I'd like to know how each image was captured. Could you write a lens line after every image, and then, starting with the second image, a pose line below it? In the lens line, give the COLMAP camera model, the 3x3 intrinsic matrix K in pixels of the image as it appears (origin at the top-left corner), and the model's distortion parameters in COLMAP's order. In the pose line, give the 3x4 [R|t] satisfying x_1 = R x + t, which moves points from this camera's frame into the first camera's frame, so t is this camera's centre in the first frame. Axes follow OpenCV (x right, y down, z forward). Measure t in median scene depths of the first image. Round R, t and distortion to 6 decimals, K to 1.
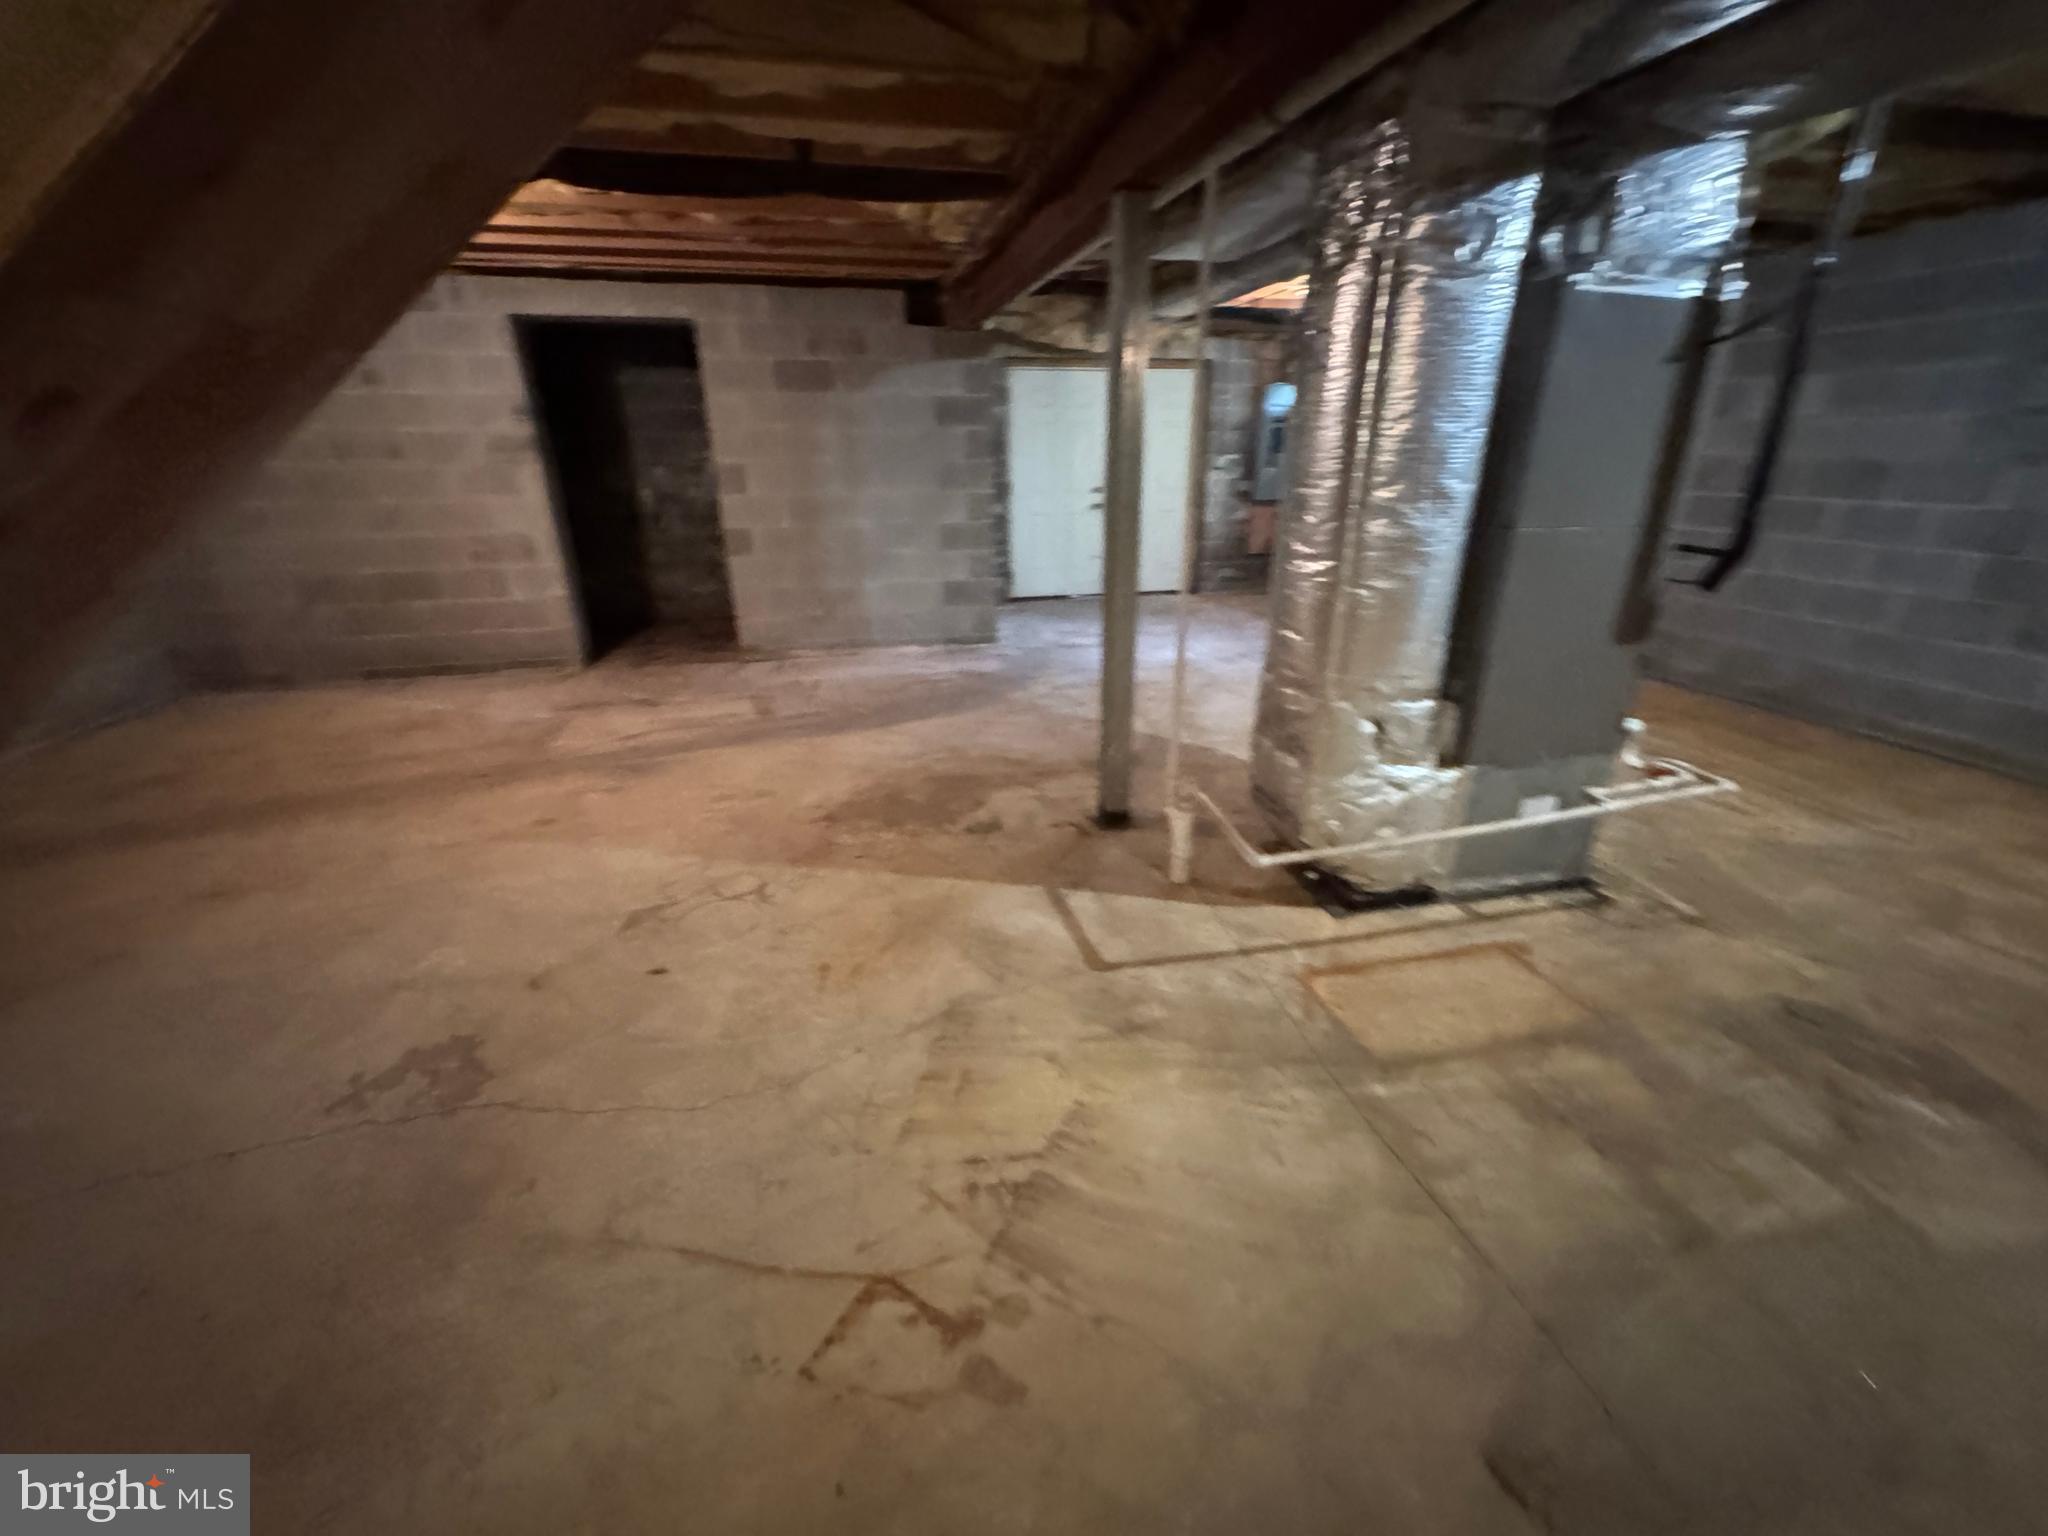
lens RADIAL K [[821.2, 0, 1021.0], [0, 821.2, 762.6], [0, 0, 1]] dist [0.000694, 0.000352]
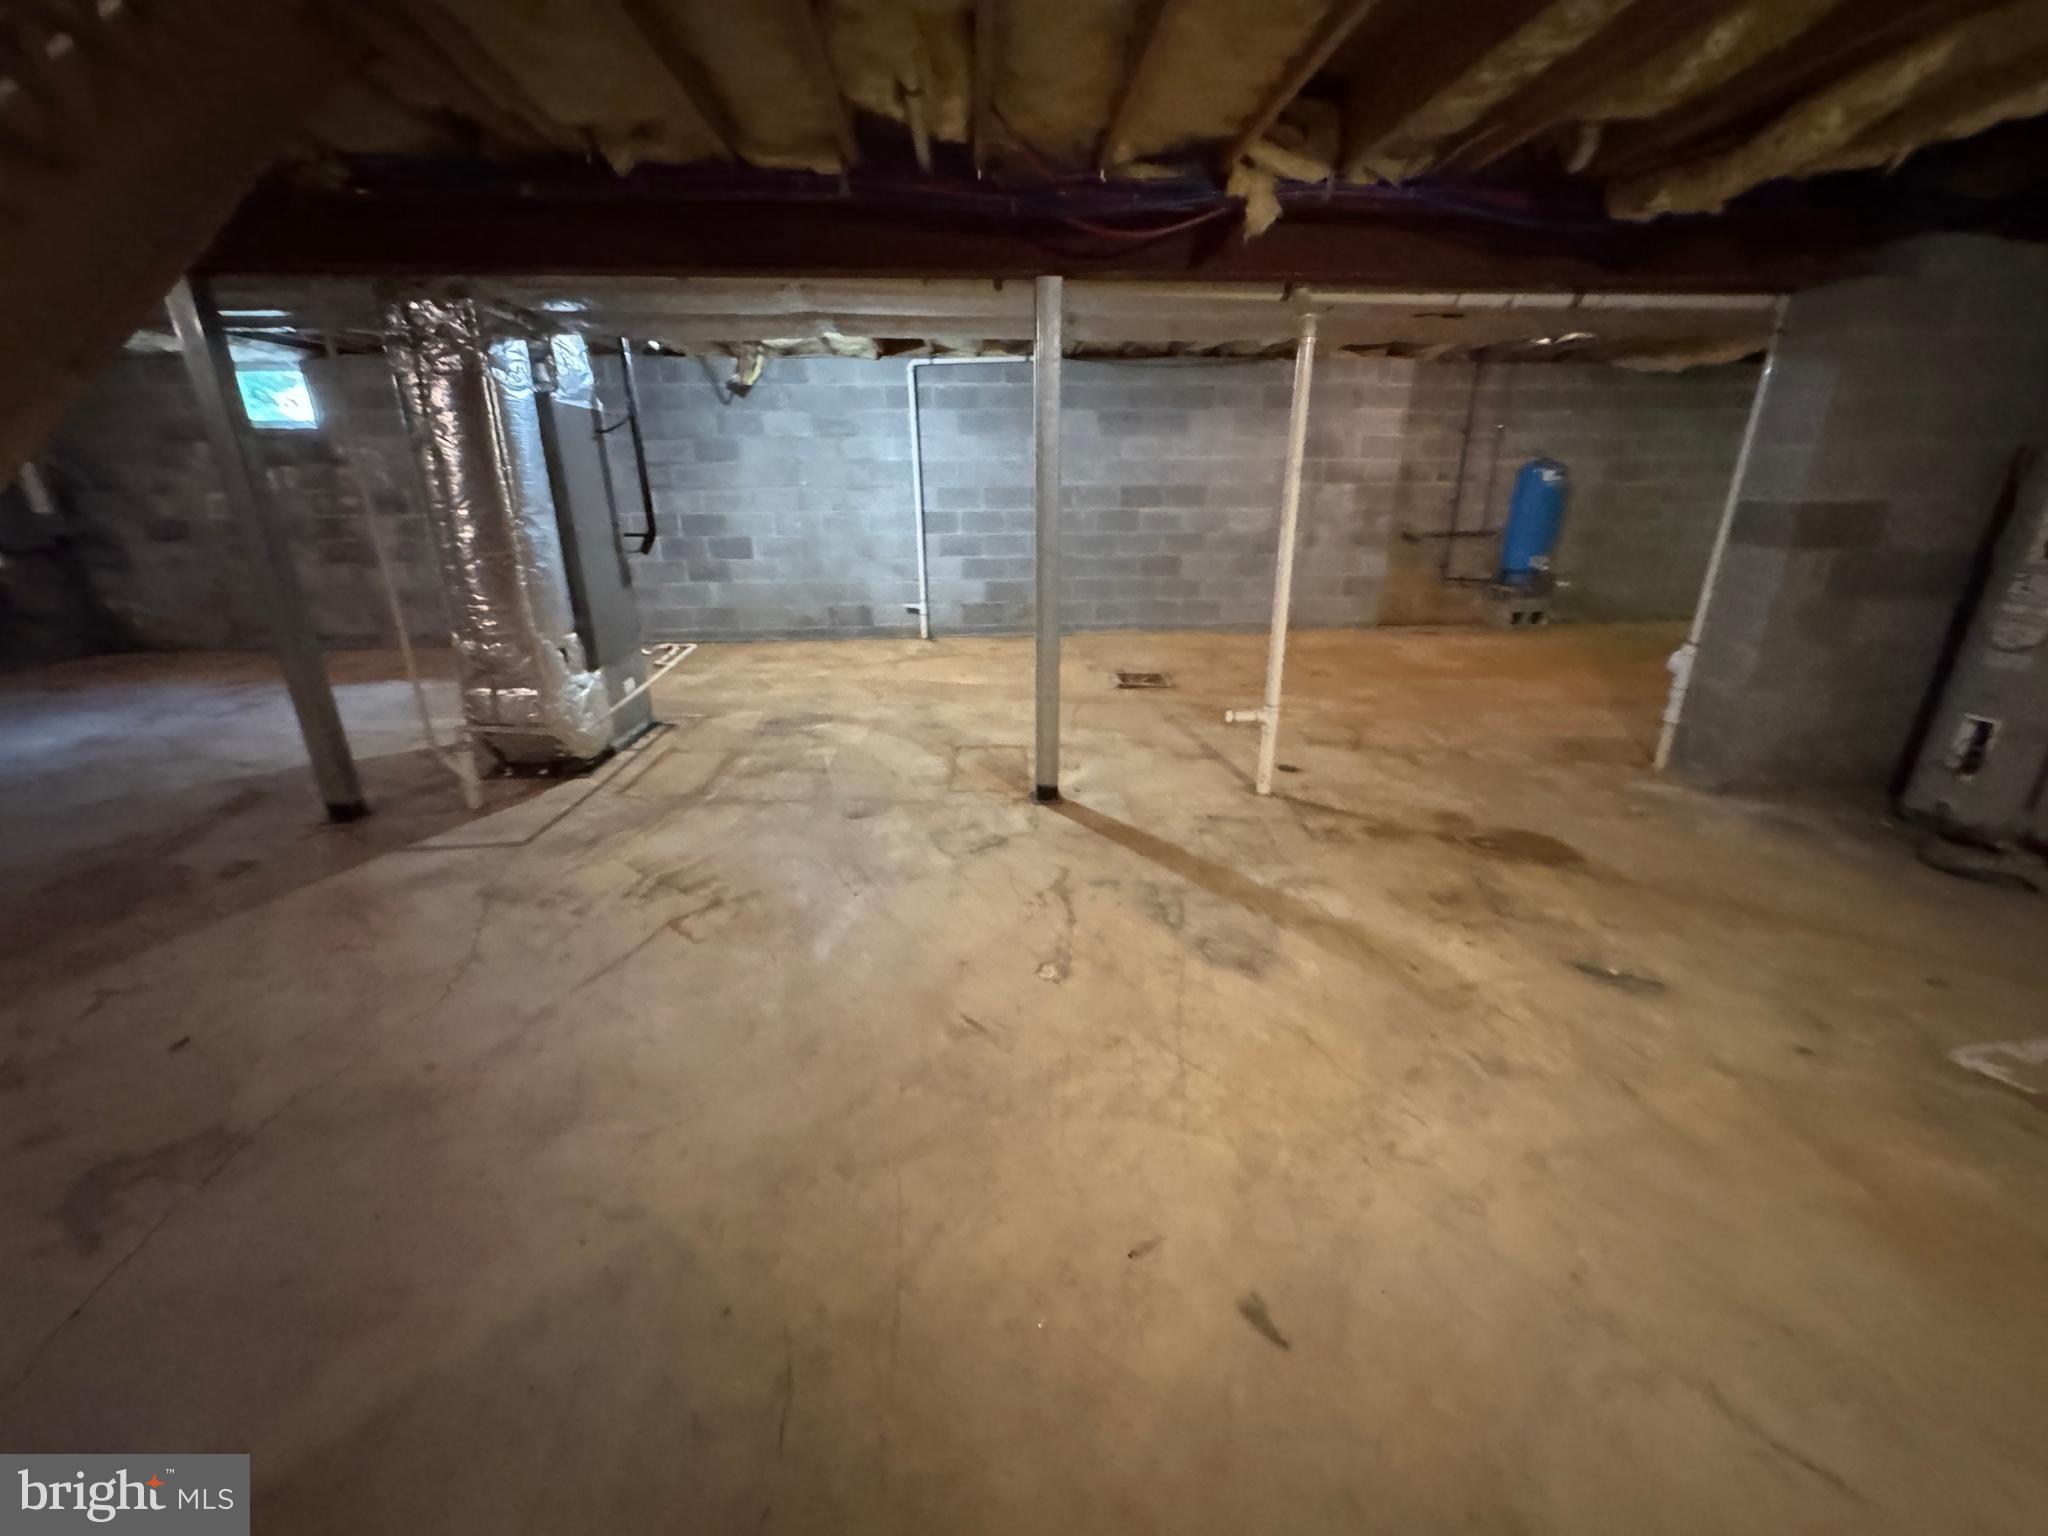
lens RADIAL K [[821.2, 0, 1025.6], [0, 821.2, 766.4], [0, 0, 1]] dist [0.000694, 0.000352]
pose [[0.159912, -0.325888, 0.931786, -1.004493], [0.356791, 0.899200, 0.253259, 0.073494], [-0.920396, 0.291954, 0.260066, -0.205506]]
